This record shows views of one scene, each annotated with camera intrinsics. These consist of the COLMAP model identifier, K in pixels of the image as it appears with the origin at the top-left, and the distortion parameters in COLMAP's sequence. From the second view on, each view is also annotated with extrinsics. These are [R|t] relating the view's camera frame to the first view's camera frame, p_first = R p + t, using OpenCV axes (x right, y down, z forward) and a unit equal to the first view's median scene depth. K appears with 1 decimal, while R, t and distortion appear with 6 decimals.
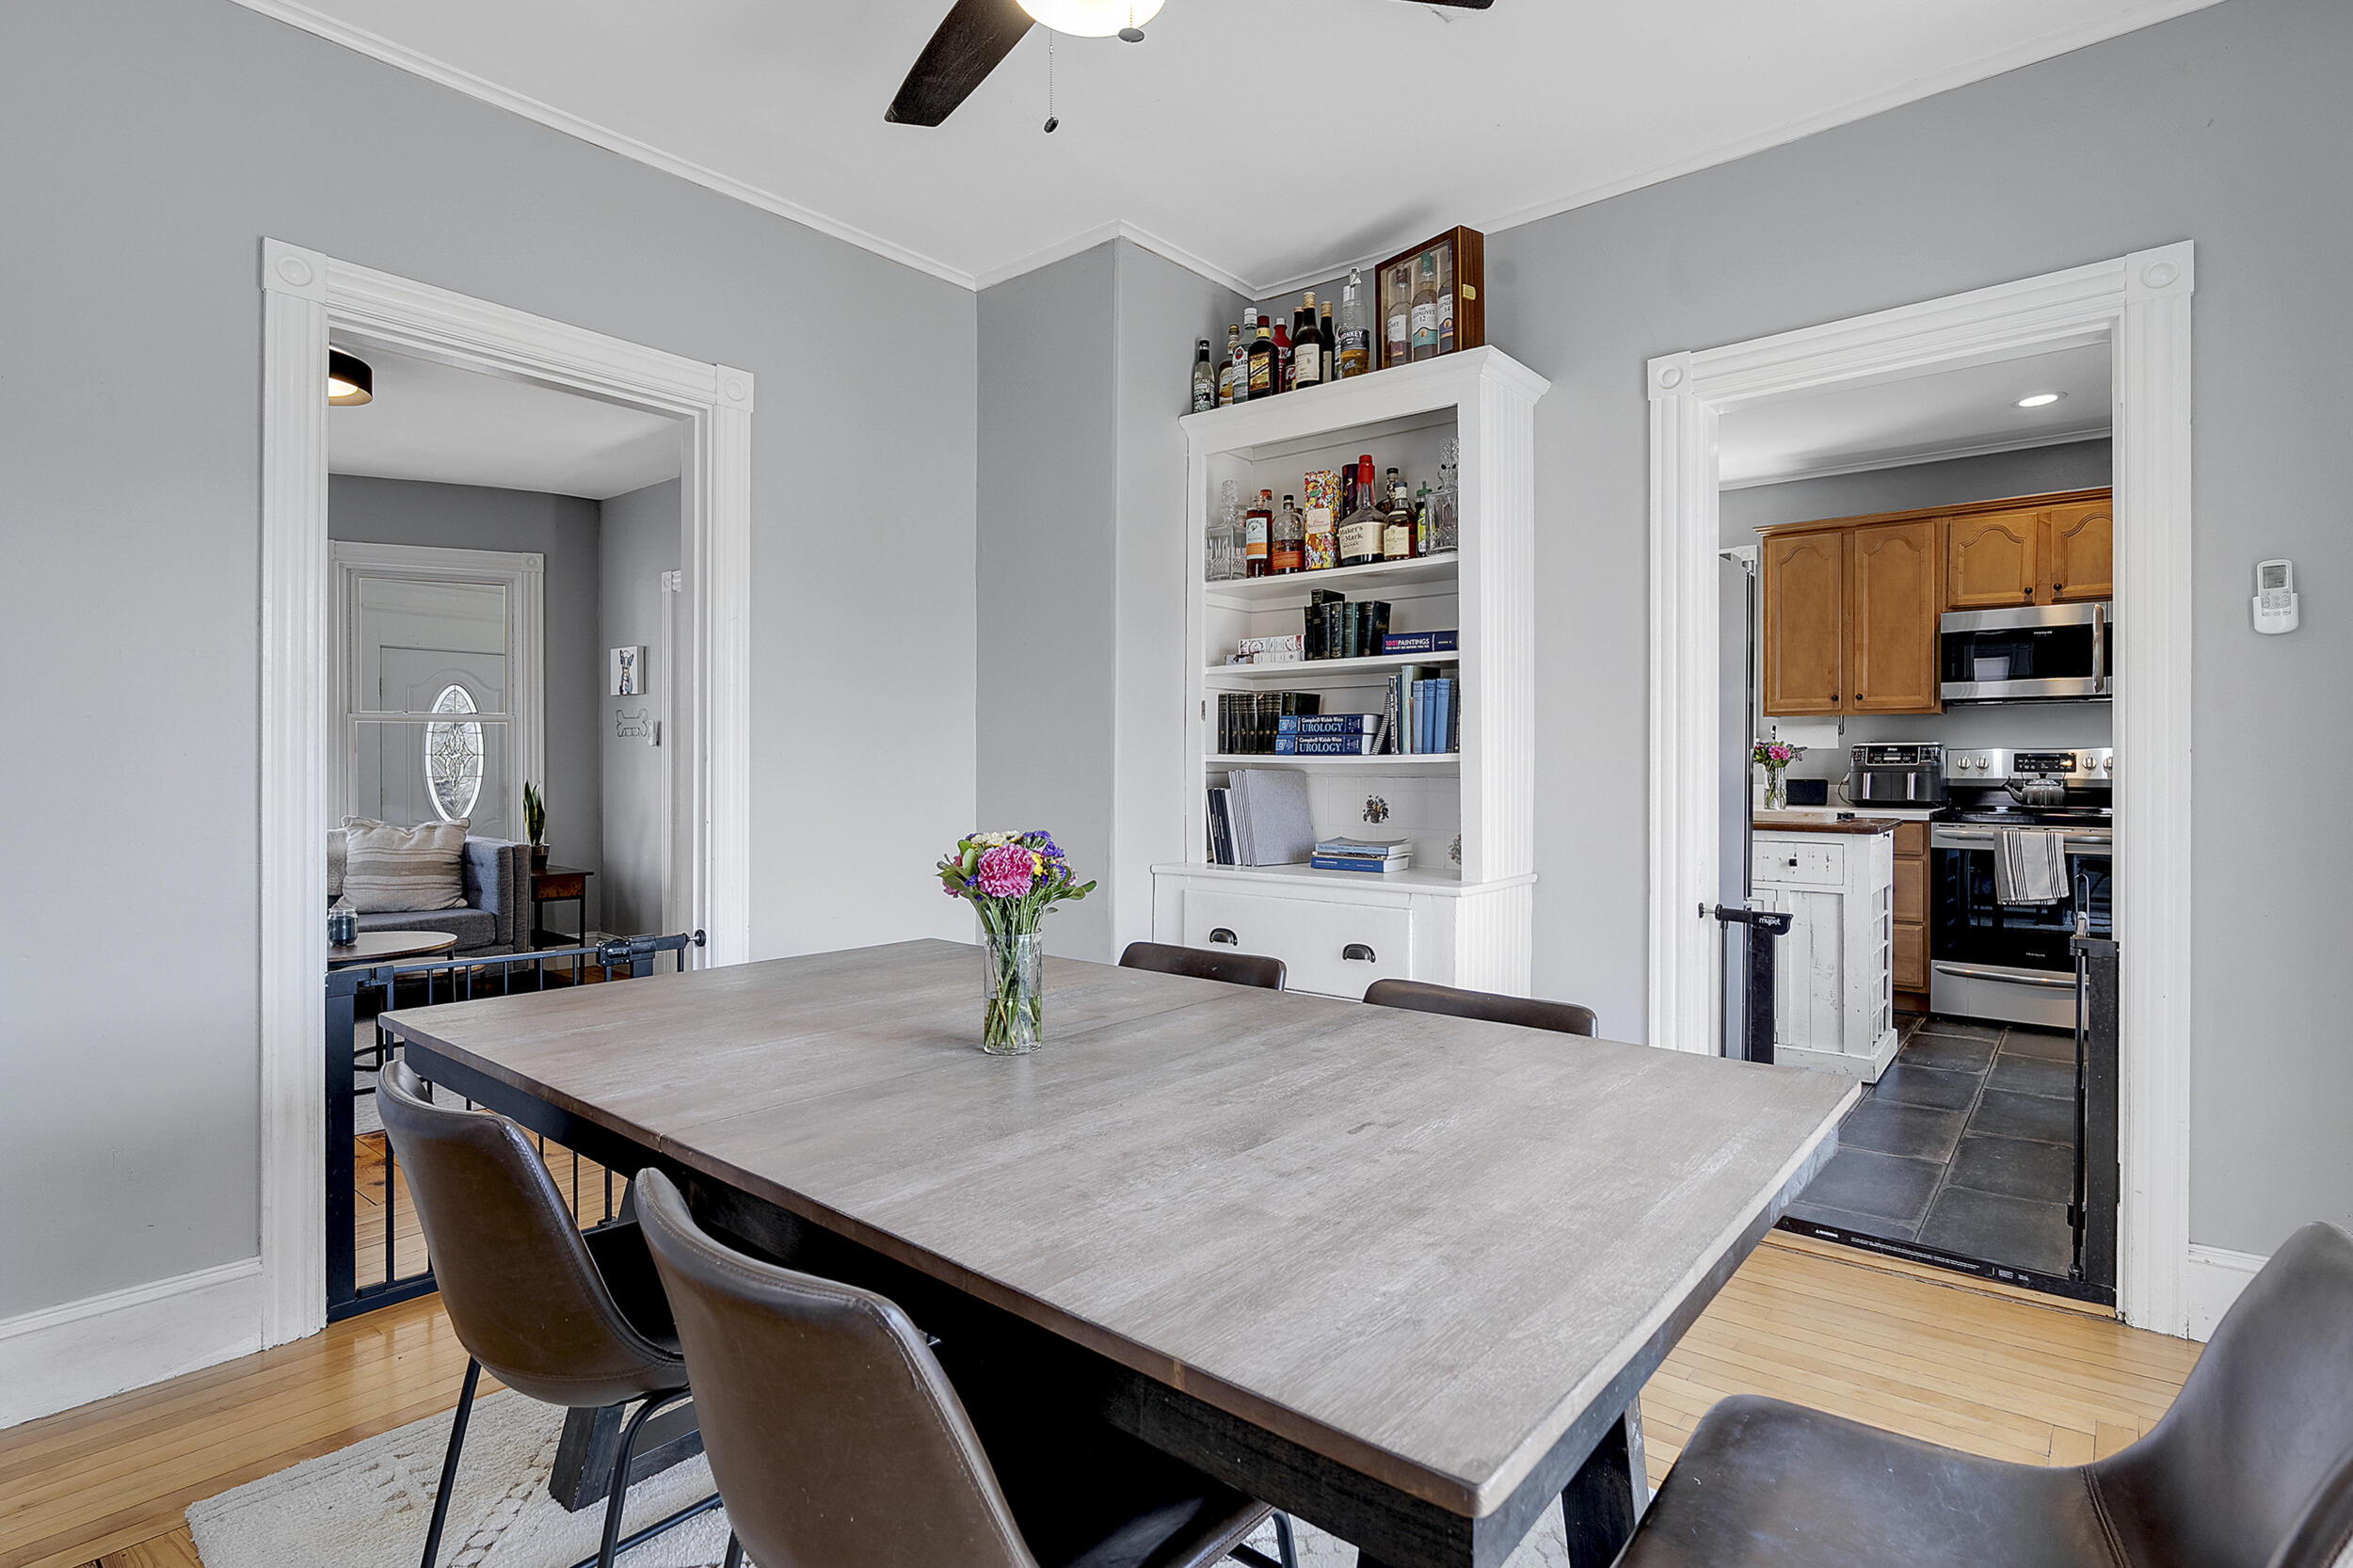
lens RADIAL K [[1141.2, 0, 1178.2], [0, 1141.2, 768.5], [0, 0, 1]] dist [-0.000505, 0.000539]
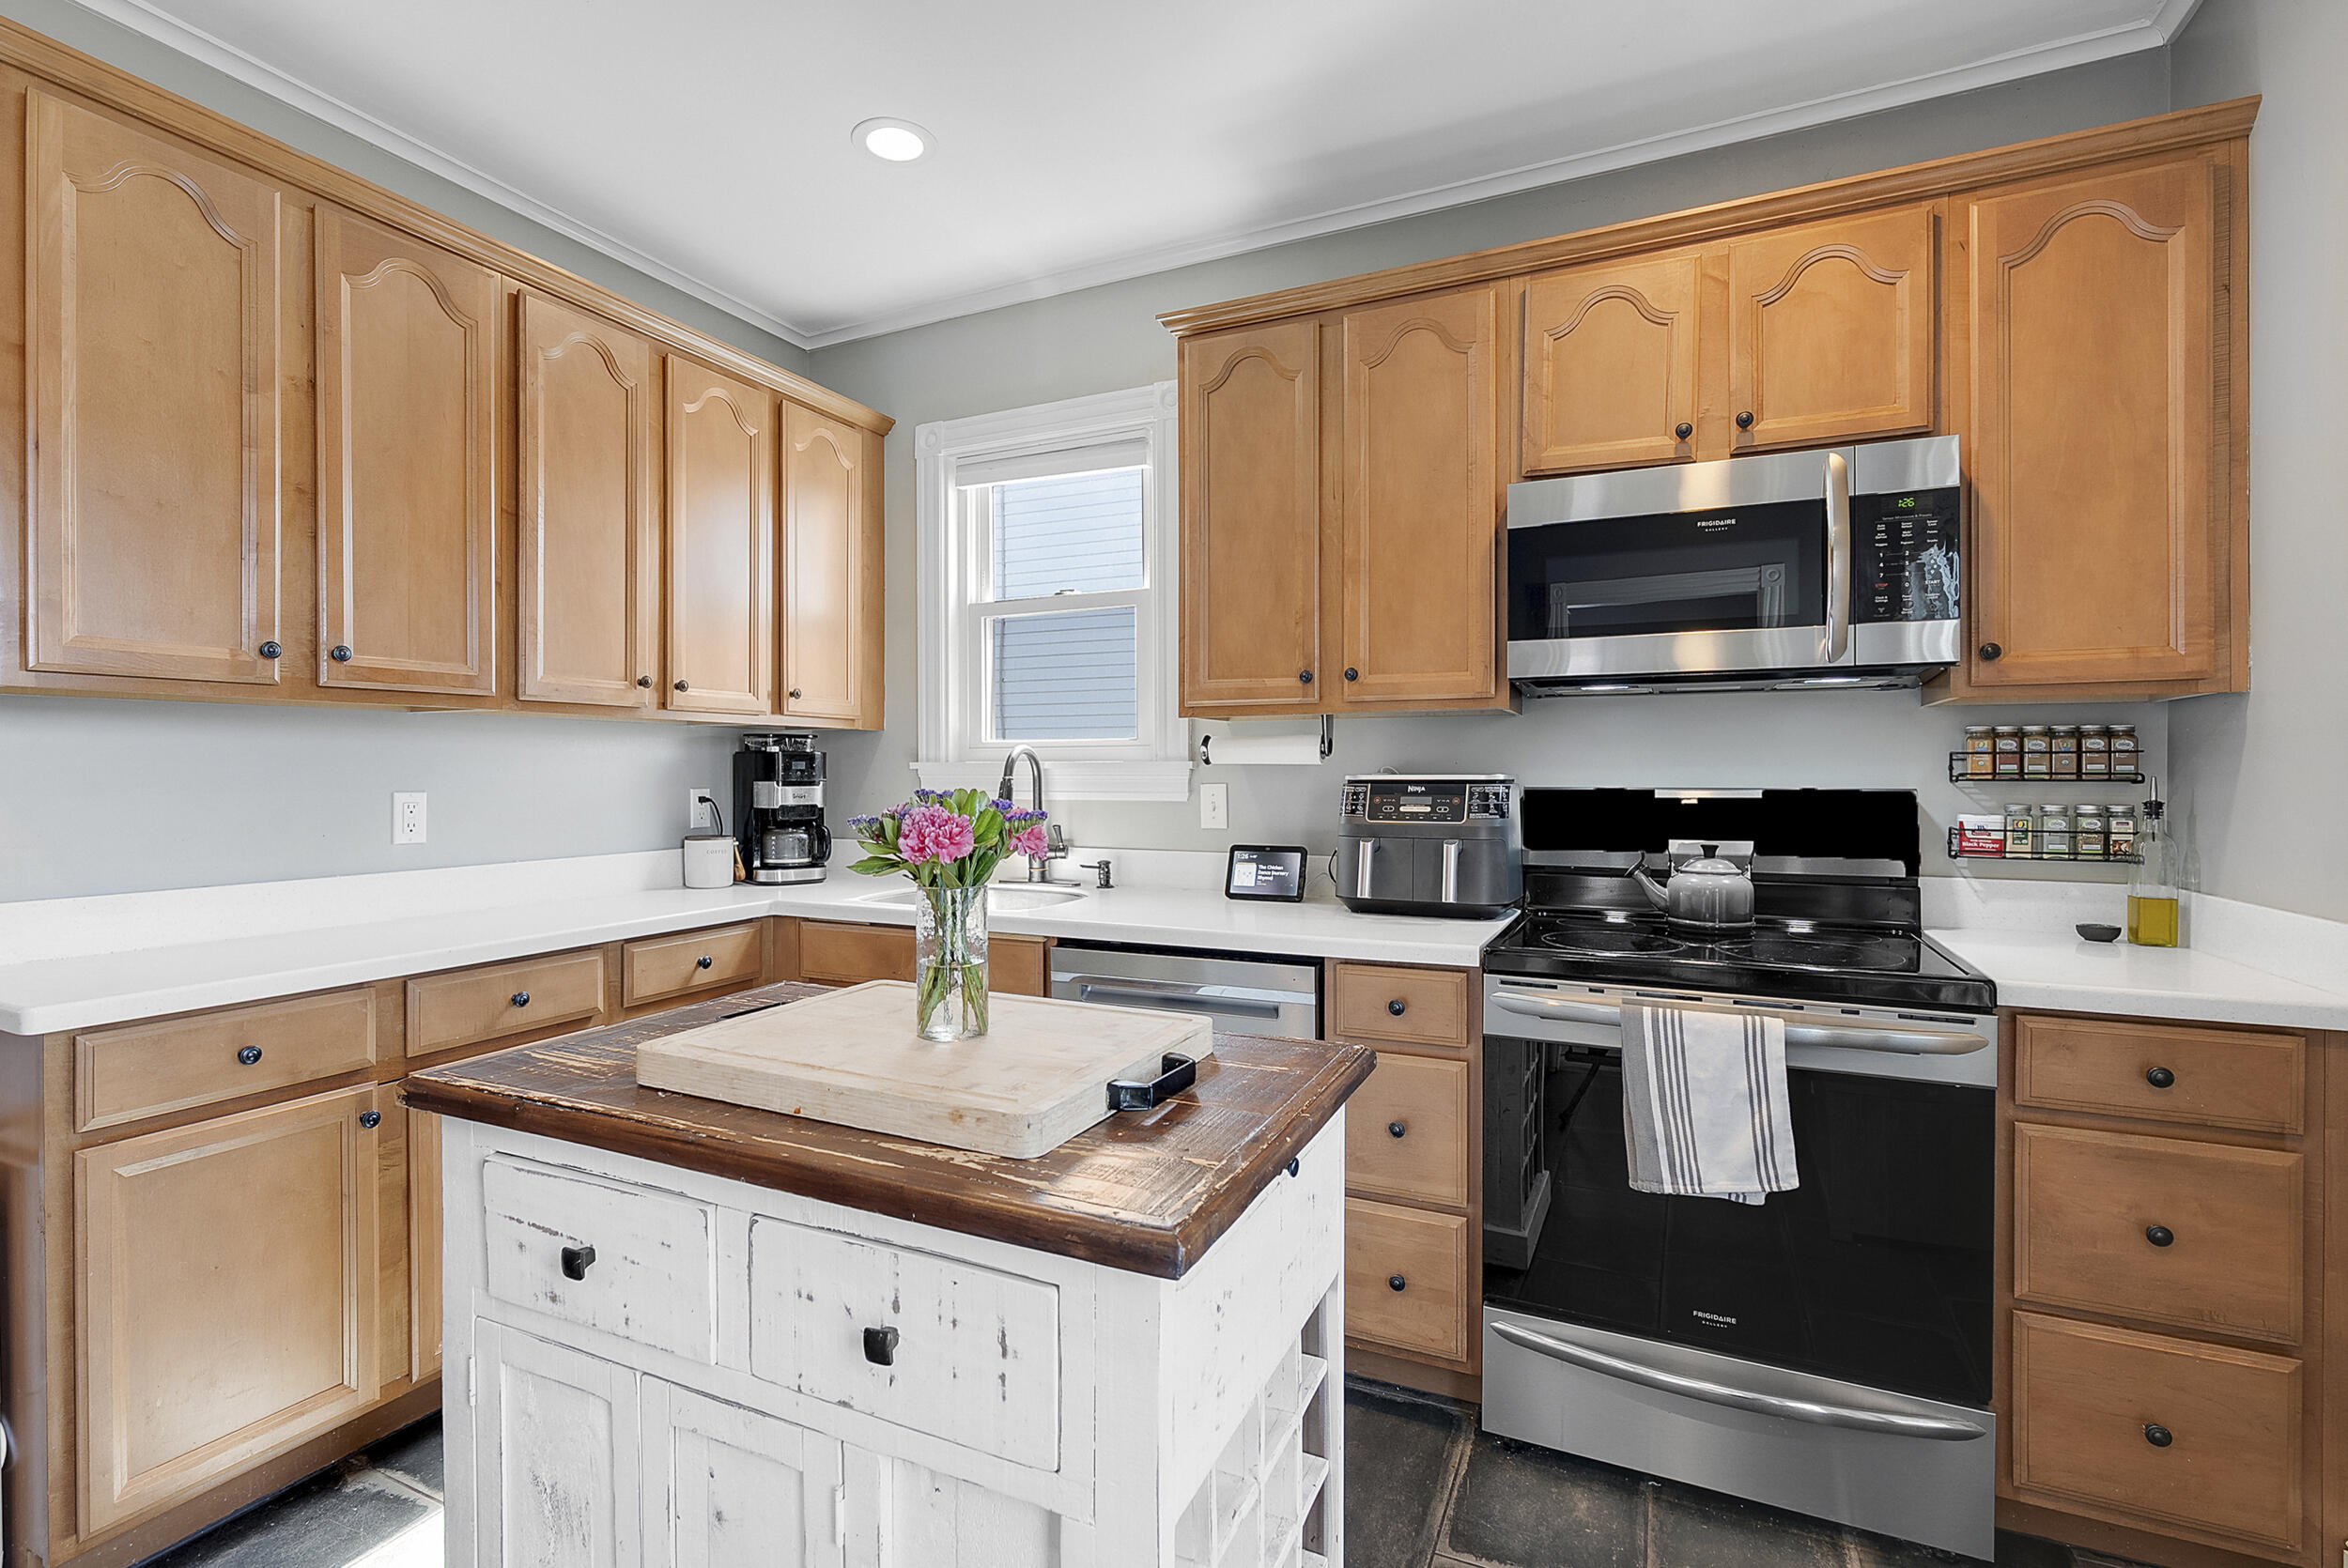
lens RADIAL K [[1076.3, 0, 1123.5], [0, 1076.3, 774.1], [0, 0, 1]] dist [-0.007199, 0.003148]
pose [[0.974429, -0.001458, 0.224689, 0.429502], [0.001139, 0.999998, 0.001551, -0.024424], [-0.224691, -0.001256, 0.974429, 0.626723]]
